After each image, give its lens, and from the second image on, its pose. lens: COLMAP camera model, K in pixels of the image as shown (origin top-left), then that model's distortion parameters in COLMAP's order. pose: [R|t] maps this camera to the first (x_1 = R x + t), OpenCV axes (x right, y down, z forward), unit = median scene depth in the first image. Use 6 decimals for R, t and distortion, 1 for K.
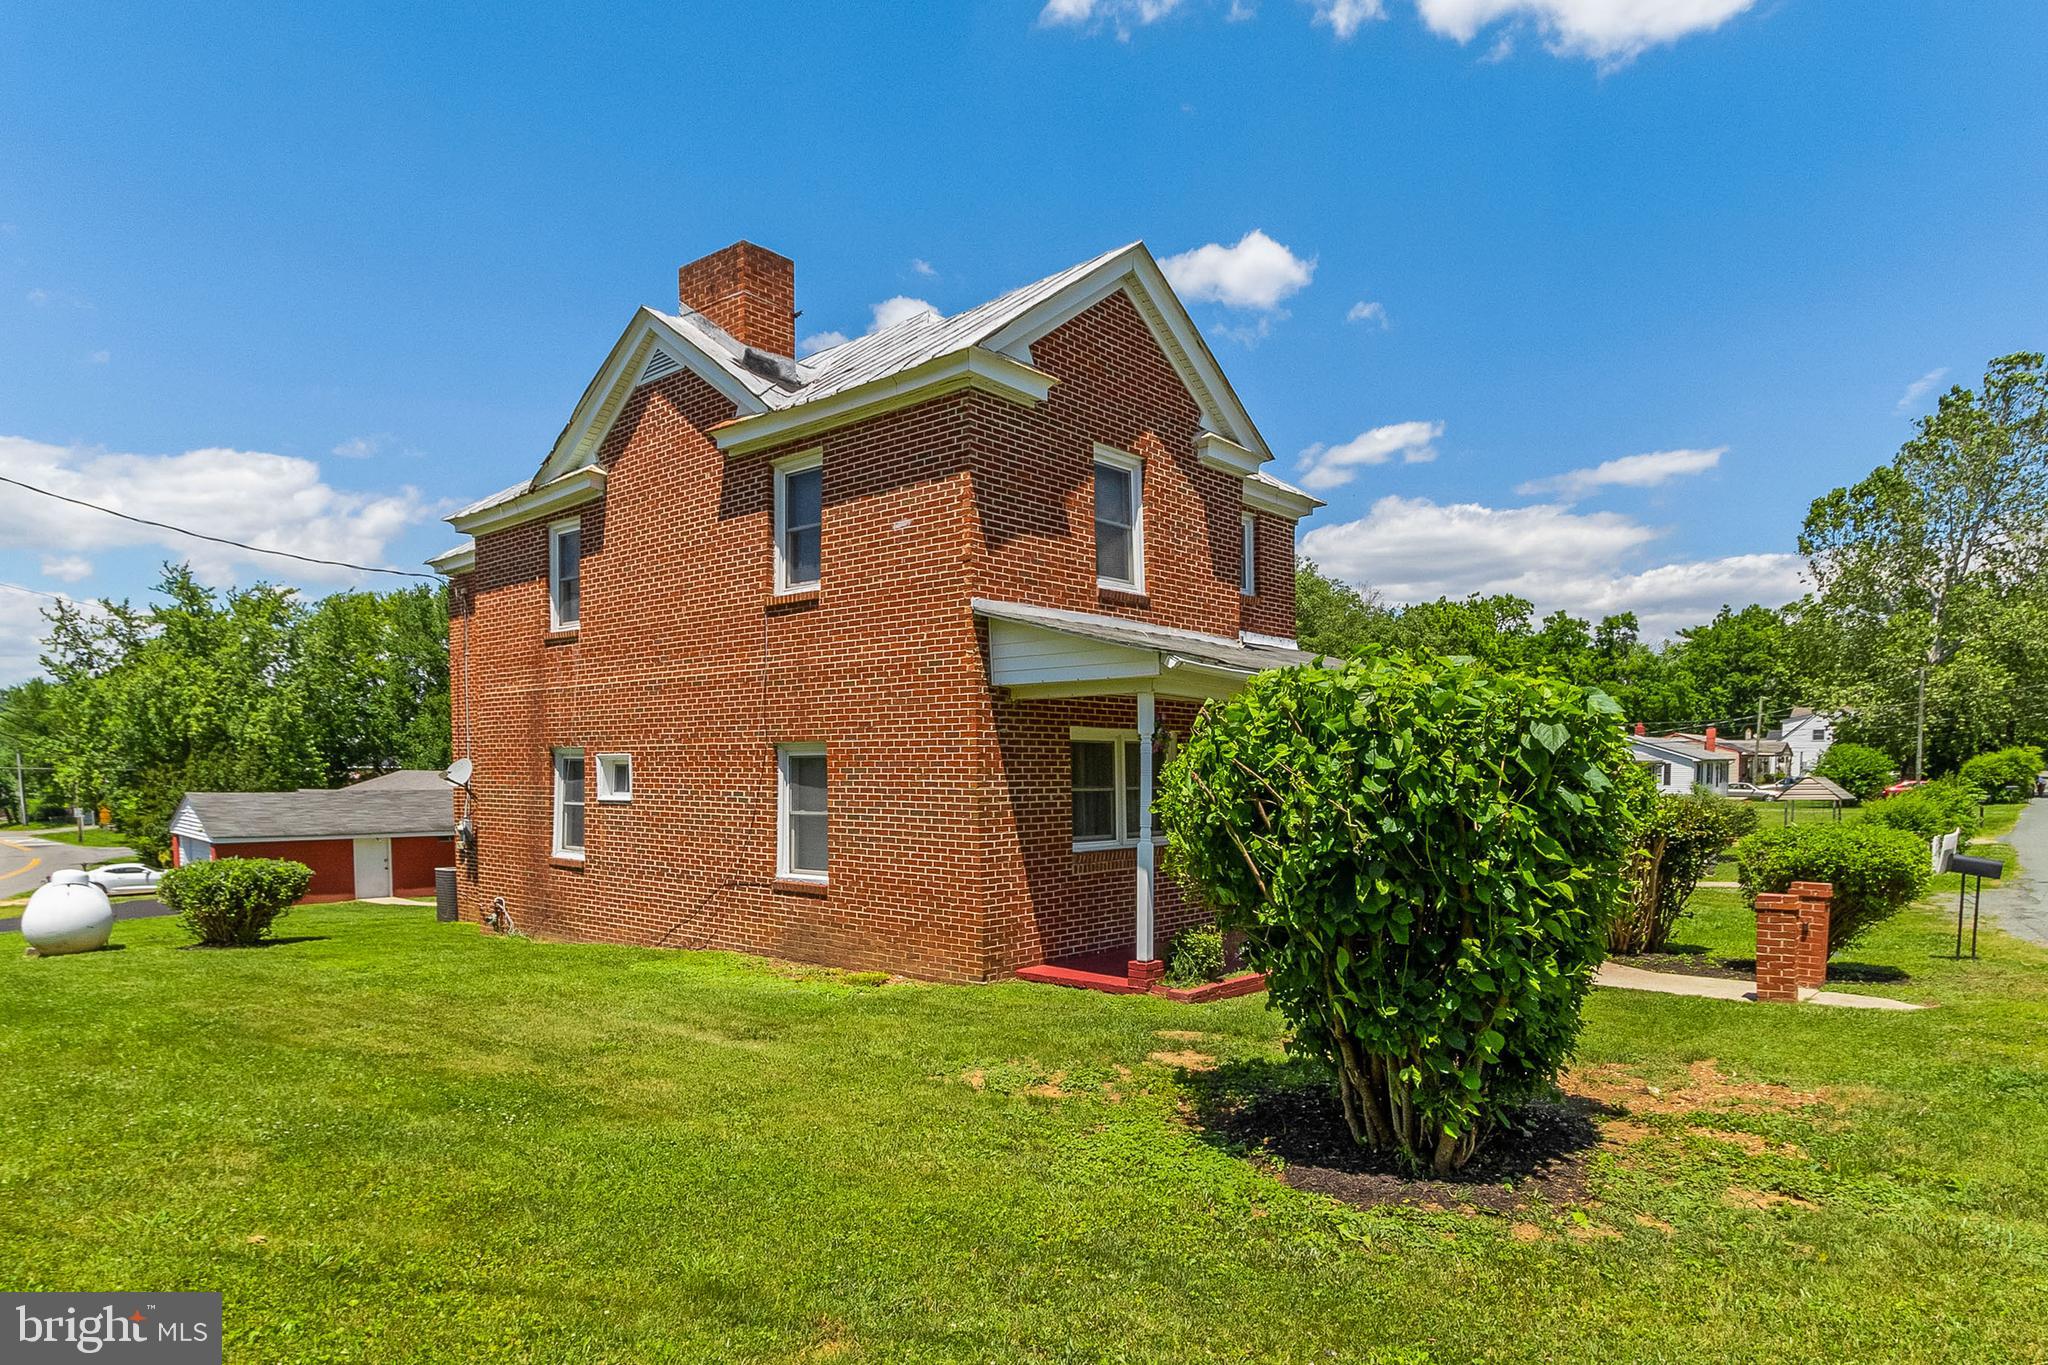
lens RADIAL K [[1179.2, 0, 1086.3], [0, 1179.2, 864.2], [0, 0, 1]] dist [-0.001754, 0.000359]
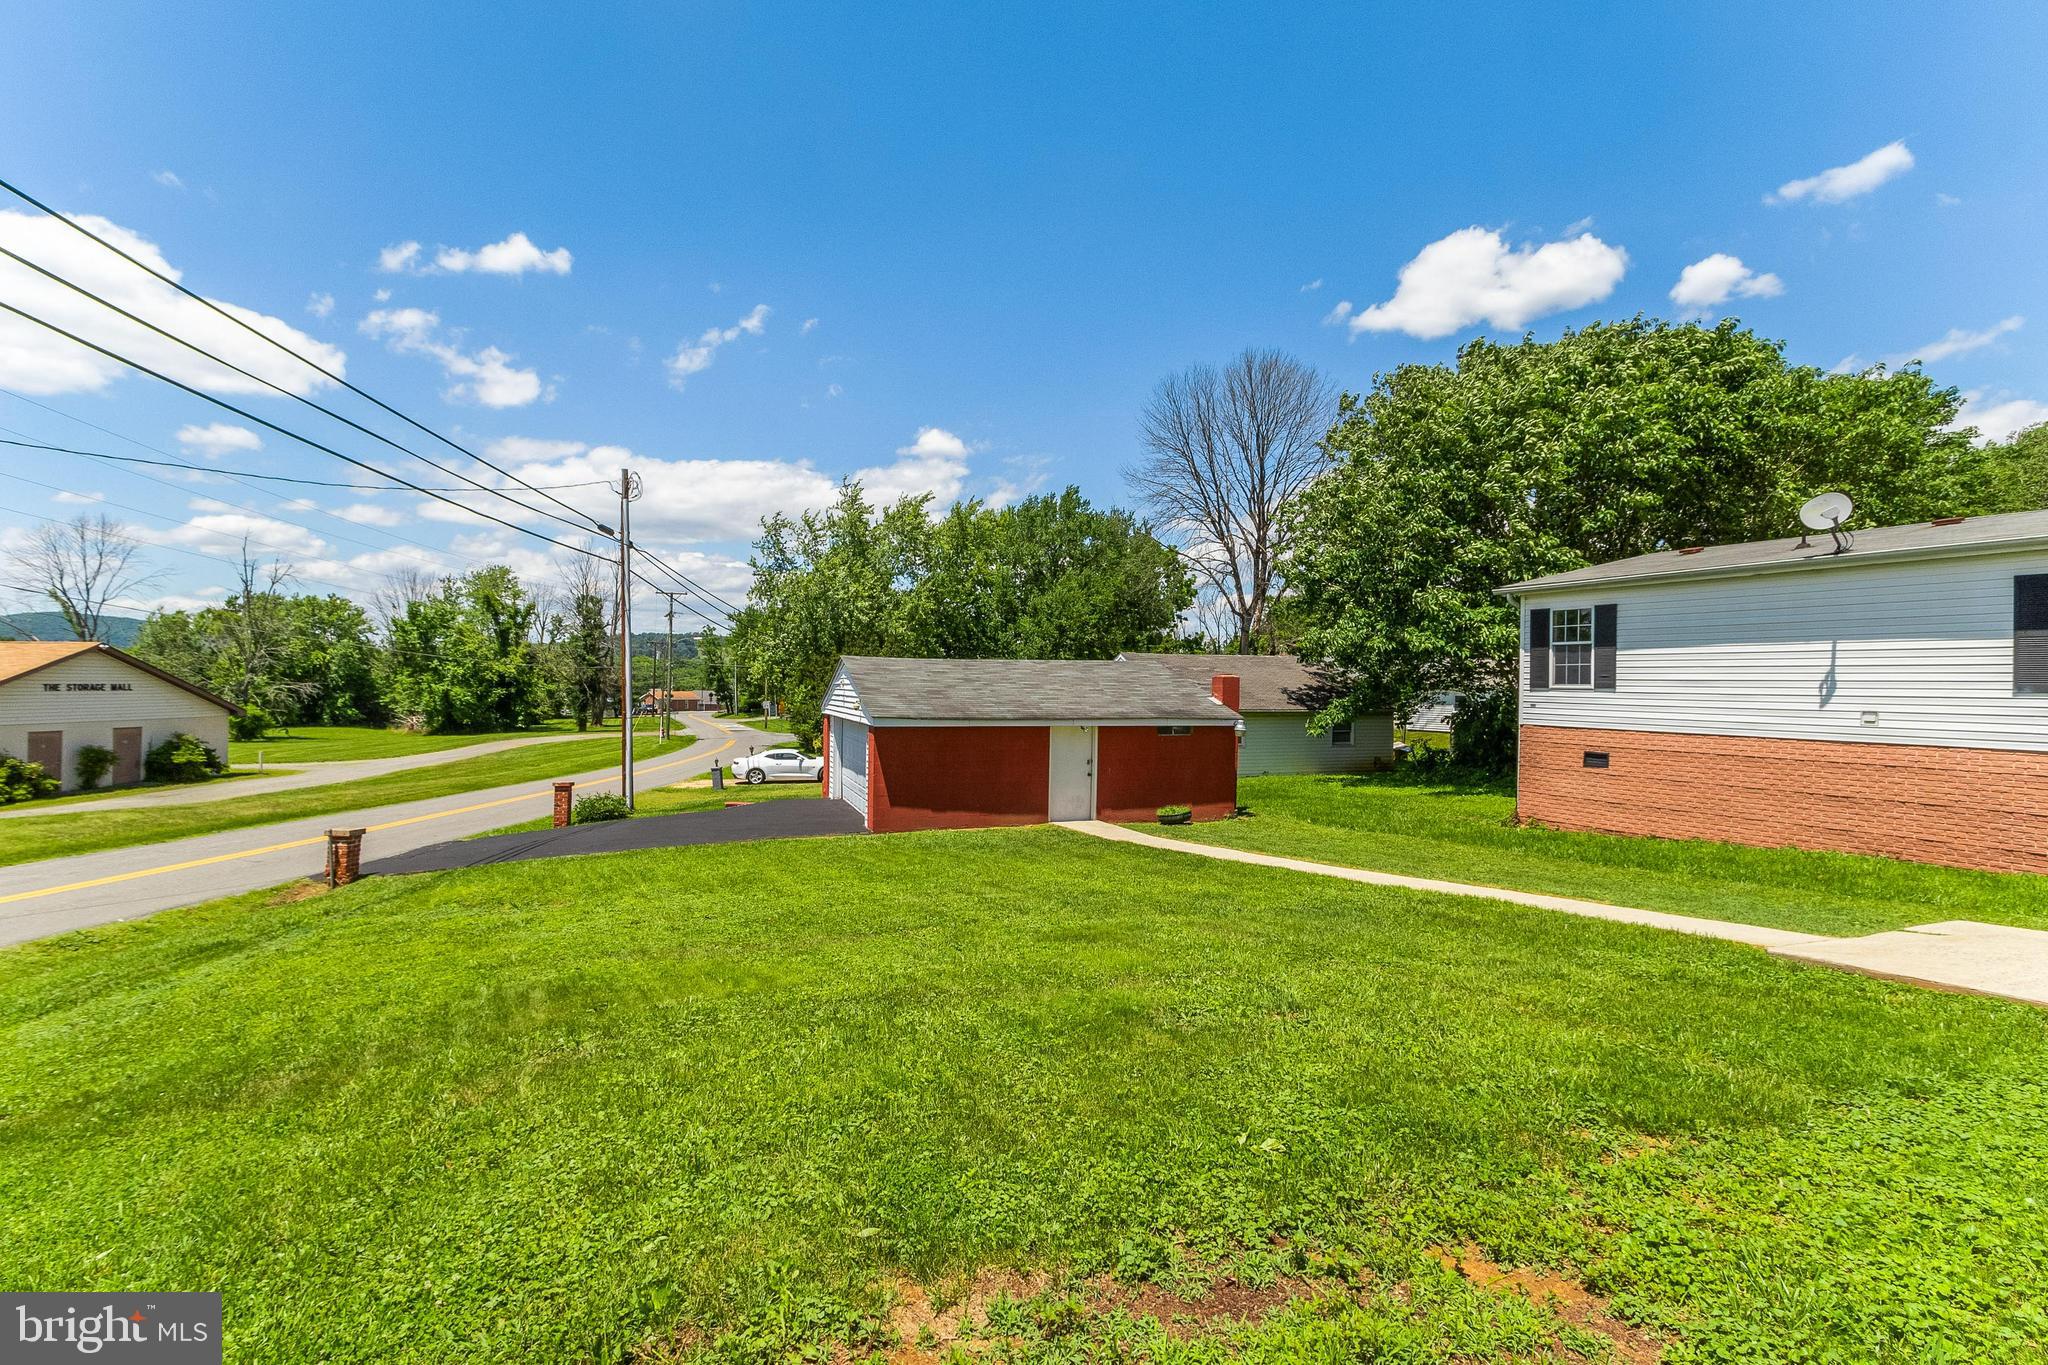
lens RADIAL K [[950.4, 0, 996.4], [0, 950.4, 706.0], [0, 0, 1]] dist [0.020697, -0.000150]
pose [[0.884532, 0.018324, -0.466120, -0.307195], [-0.048079, 0.997488, -0.052025, -0.003554], [0.463996, 0.068429, 0.883190, 0.400175]]
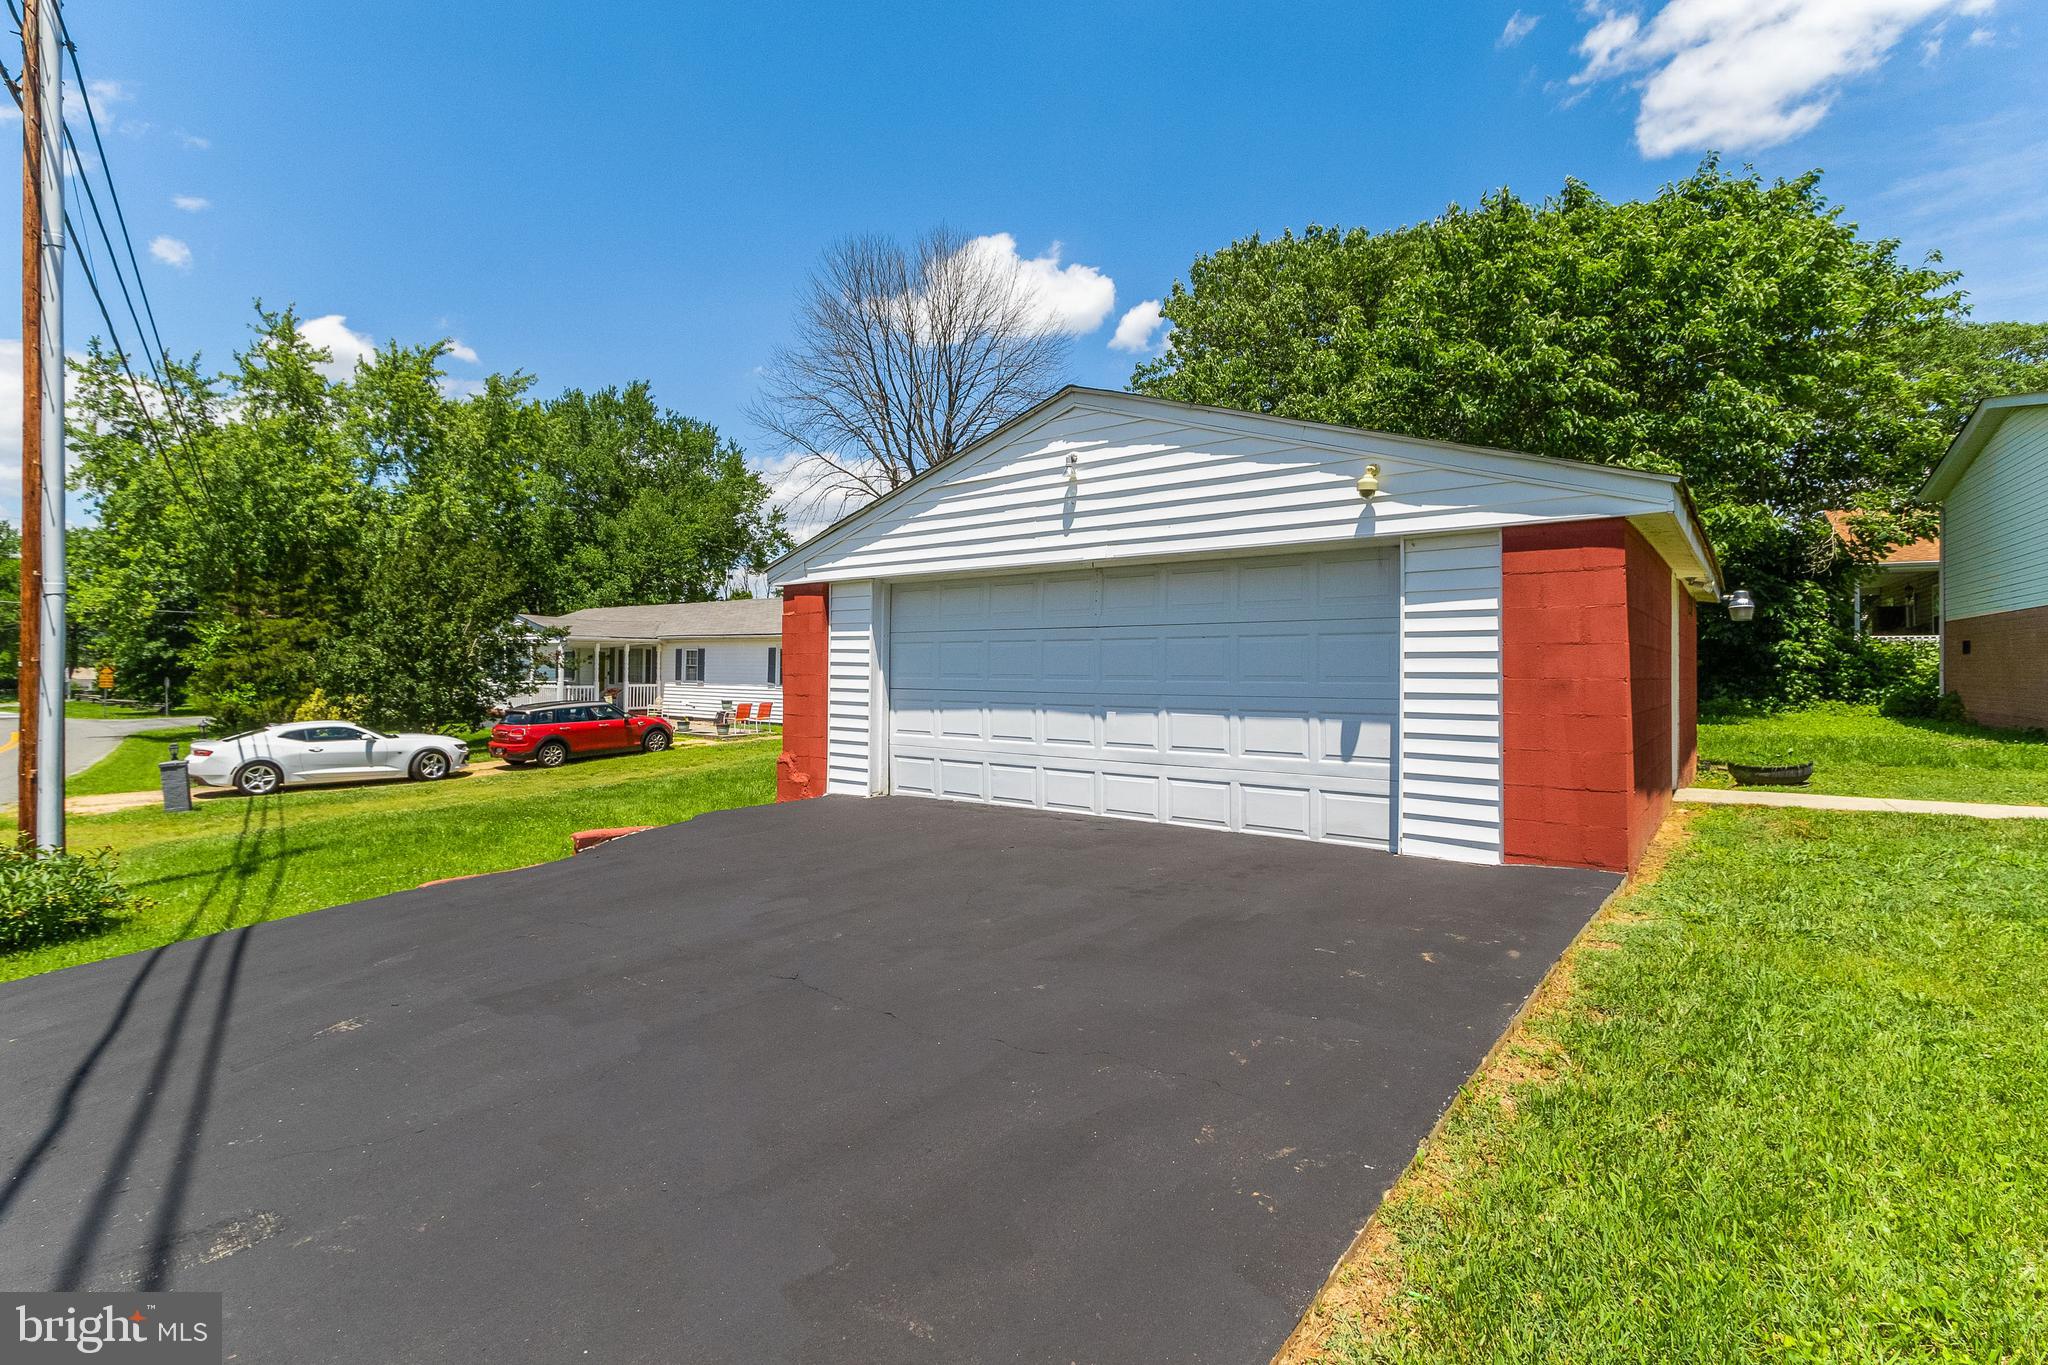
lens RADIAL K [[950.4, 0, 996.4], [0, 950.4, 706.0], [0, 0, 1]] dist [0.020697, -0.000150]
pose [[0.996303, -0.000409, 0.085903, -0.581470], [0.004638, 0.998787, -0.049026, 0.013905], [-0.085778, 0.049243, 0.995097, 0.599709]]
